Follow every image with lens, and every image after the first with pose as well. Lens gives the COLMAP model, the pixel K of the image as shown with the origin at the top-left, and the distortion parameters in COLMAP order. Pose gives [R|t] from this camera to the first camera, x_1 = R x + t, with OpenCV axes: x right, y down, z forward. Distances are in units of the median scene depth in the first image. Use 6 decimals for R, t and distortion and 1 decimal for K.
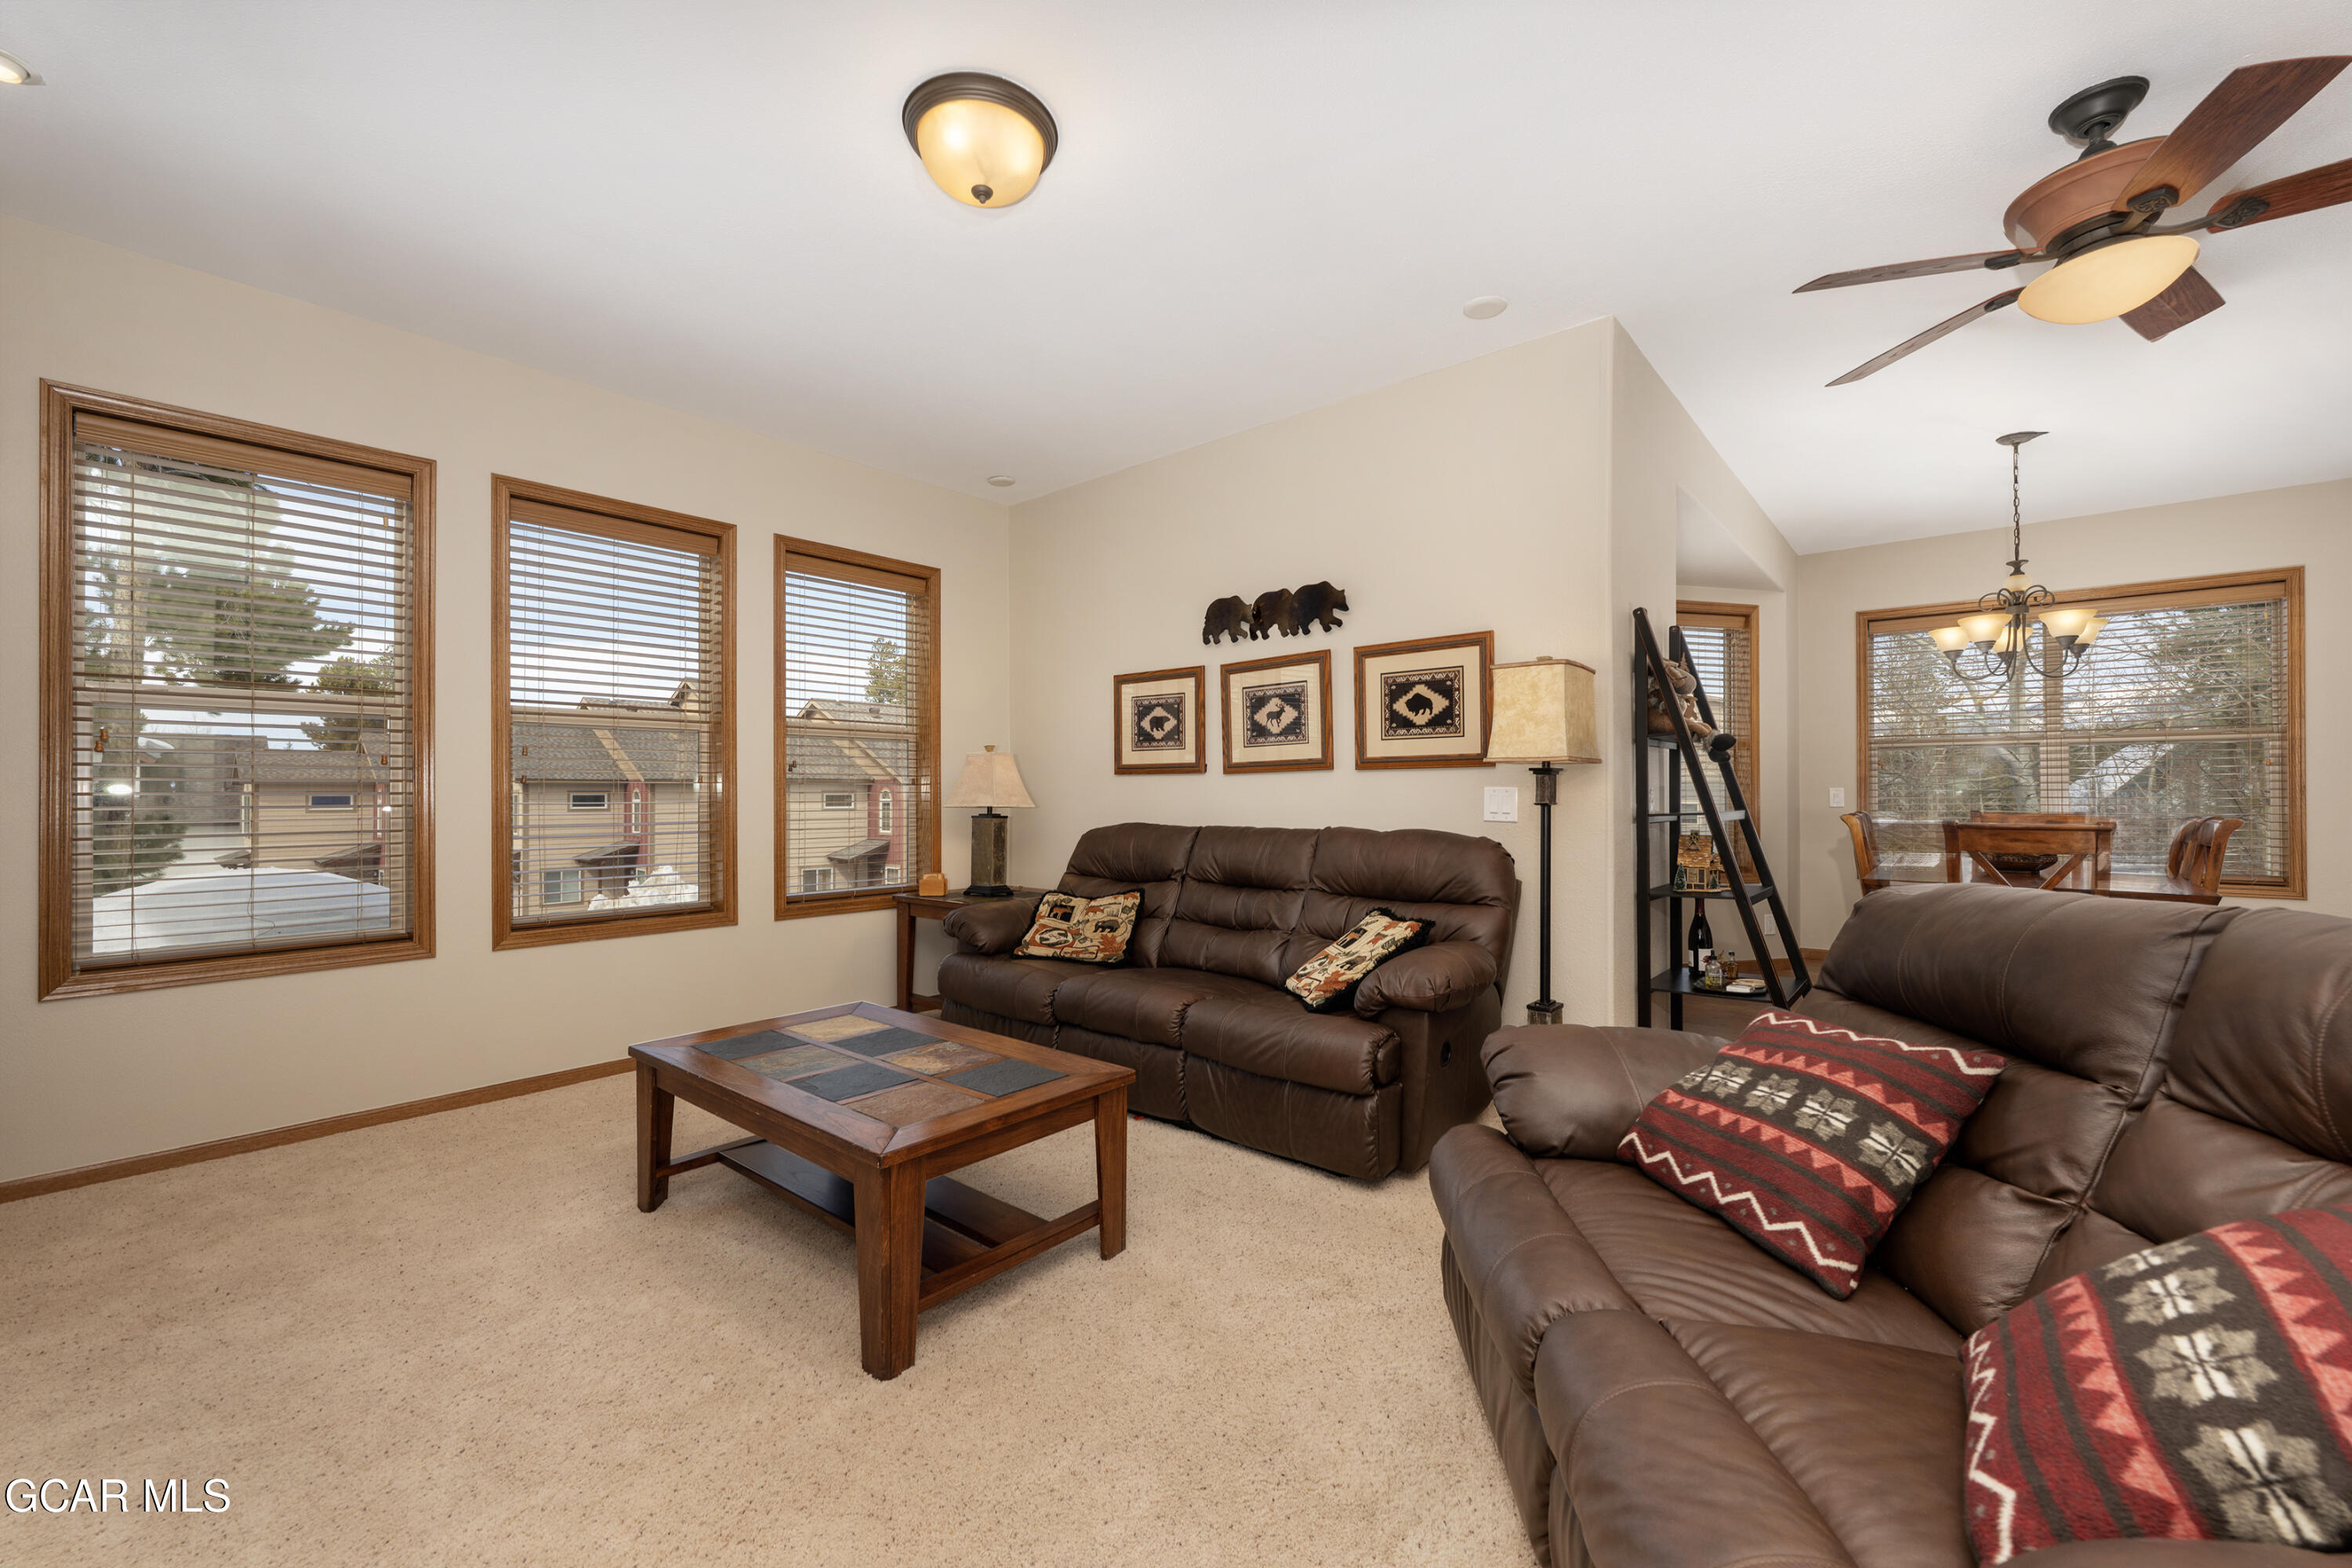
lens RADIAL K [[929.0, 0, 1170.6], [0, 929.0, 793.7], [0, 0, 1]] dist [0.000440, 0.000045]
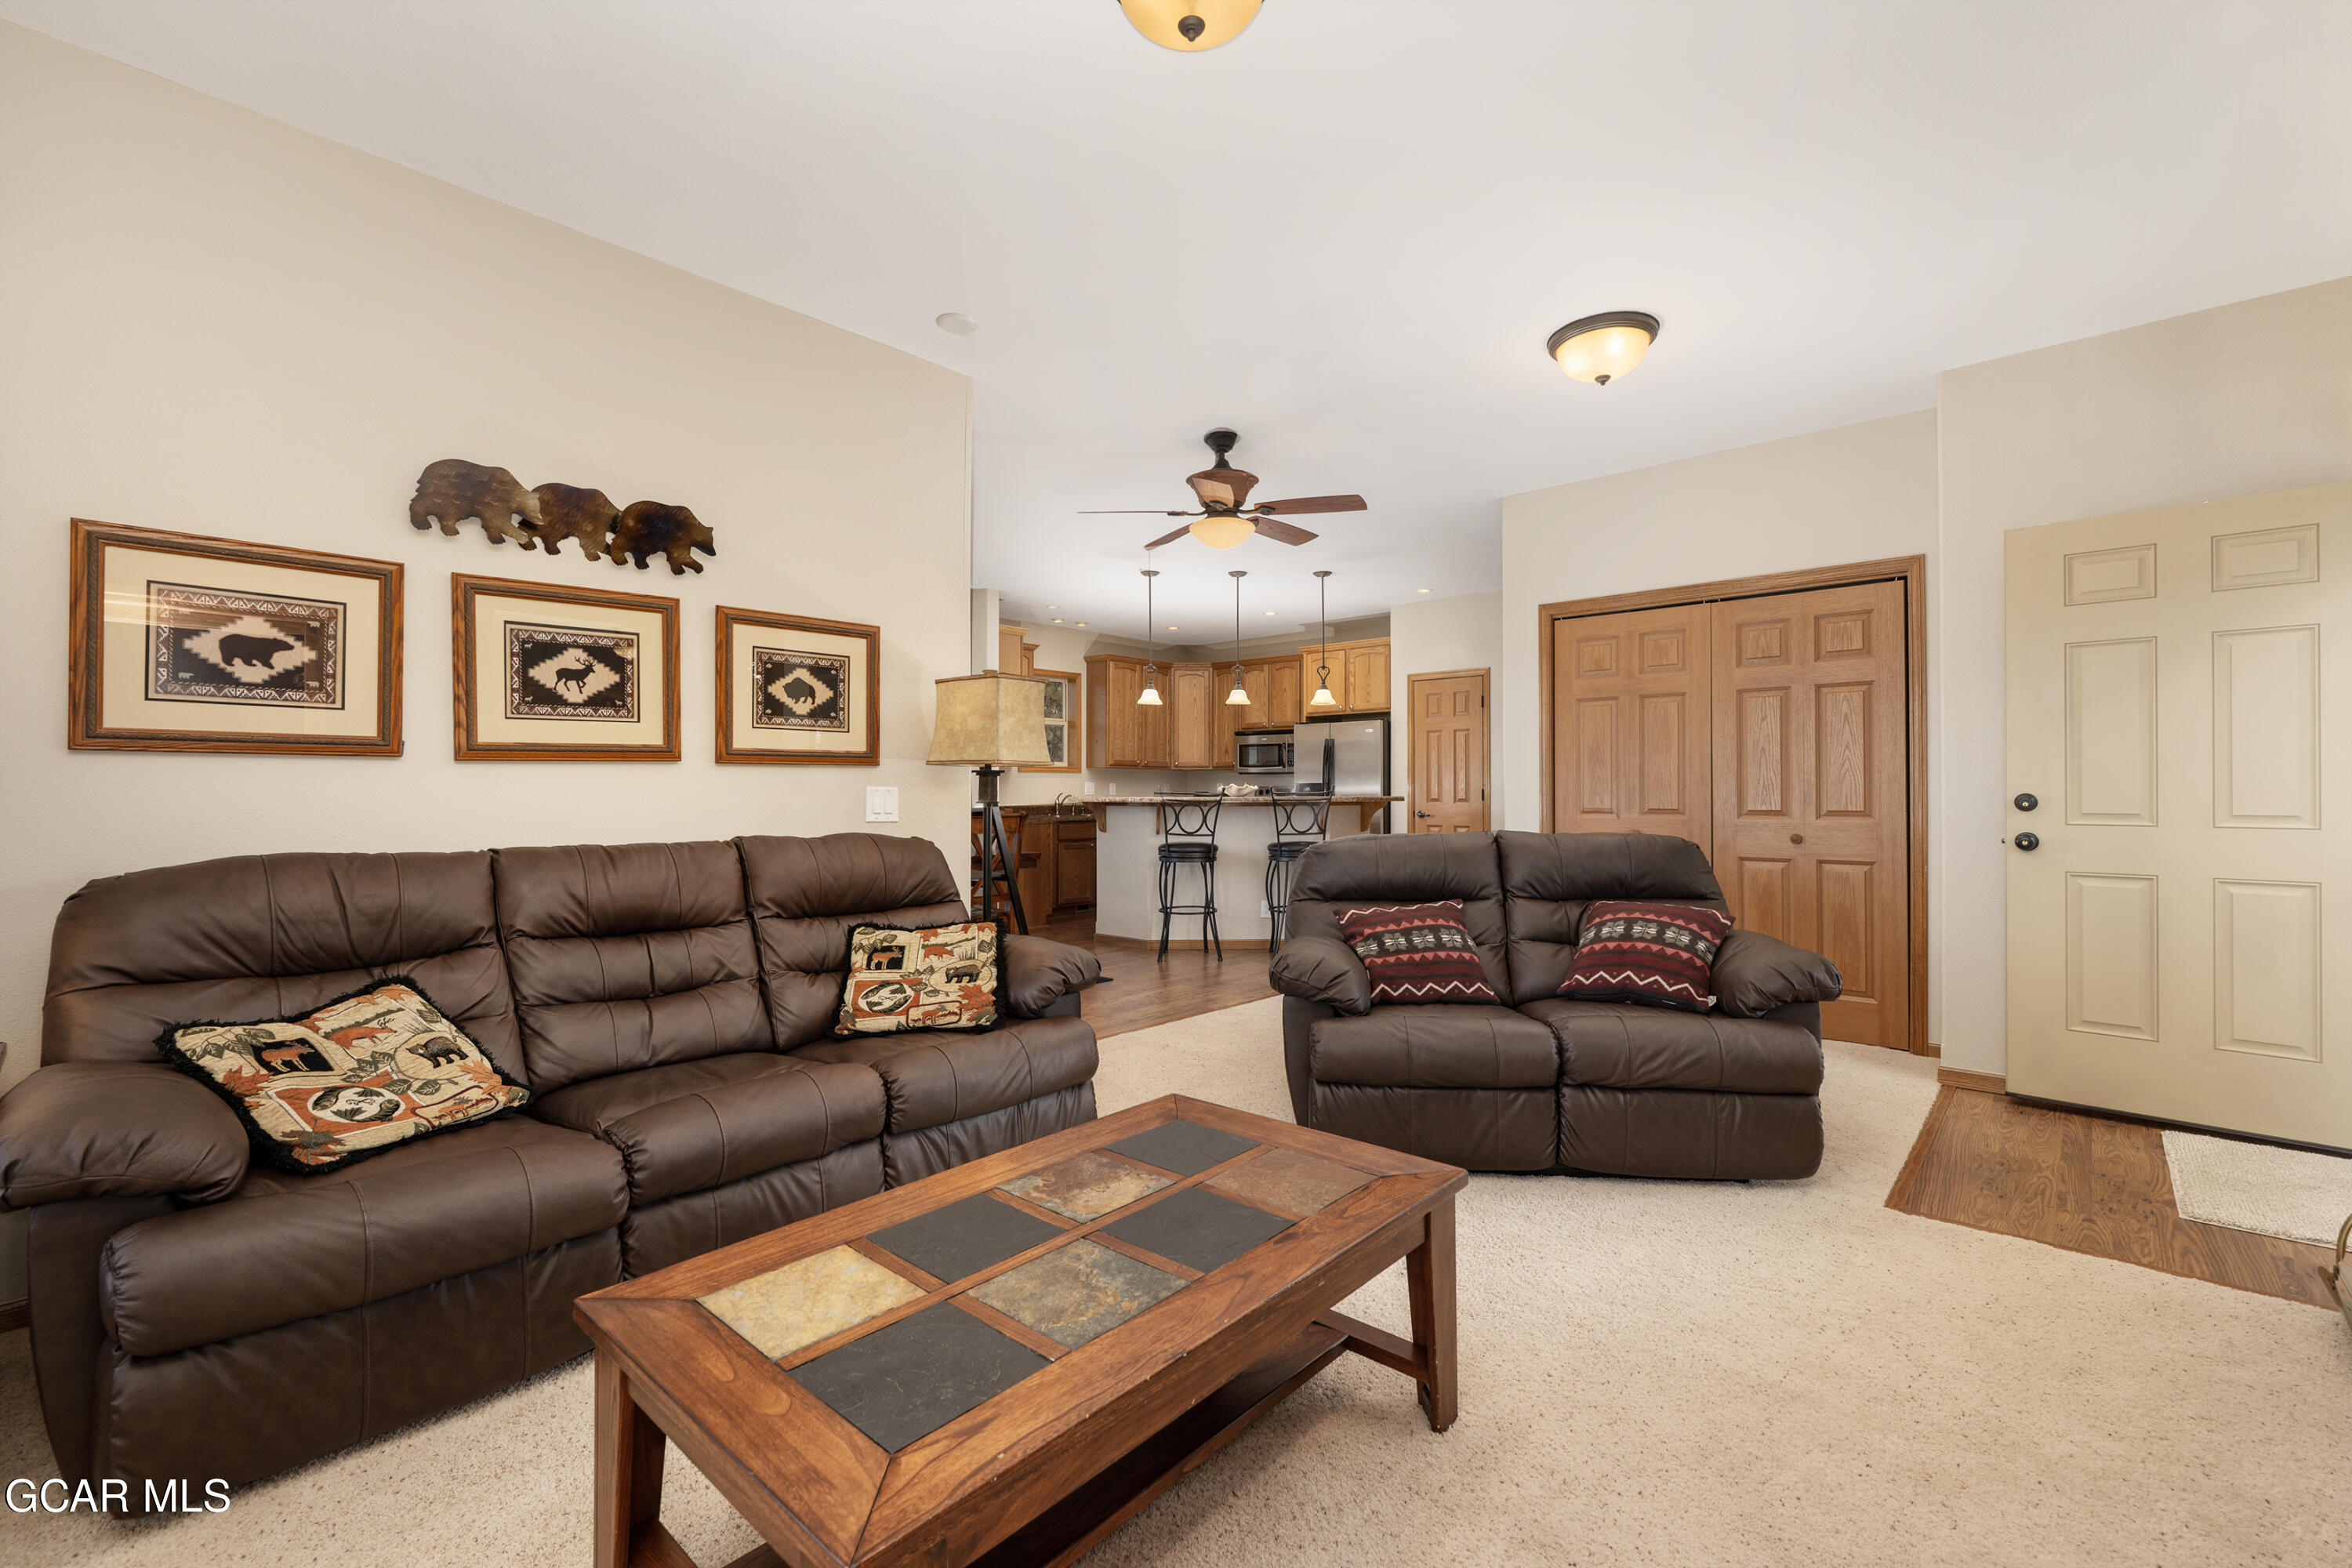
lens RADIAL K [[1025.1, 0, 1163.3], [0, 1025.1, 783.5], [0, 0, 1]] dist [0.004946, 0.000117]
pose [[0.029263, 0.008145, 0.999539, -0.636626], [-0.000311, 0.999967, -0.008139, -0.001464], [-0.999572, -0.000072, 0.029265, 0.588536]]
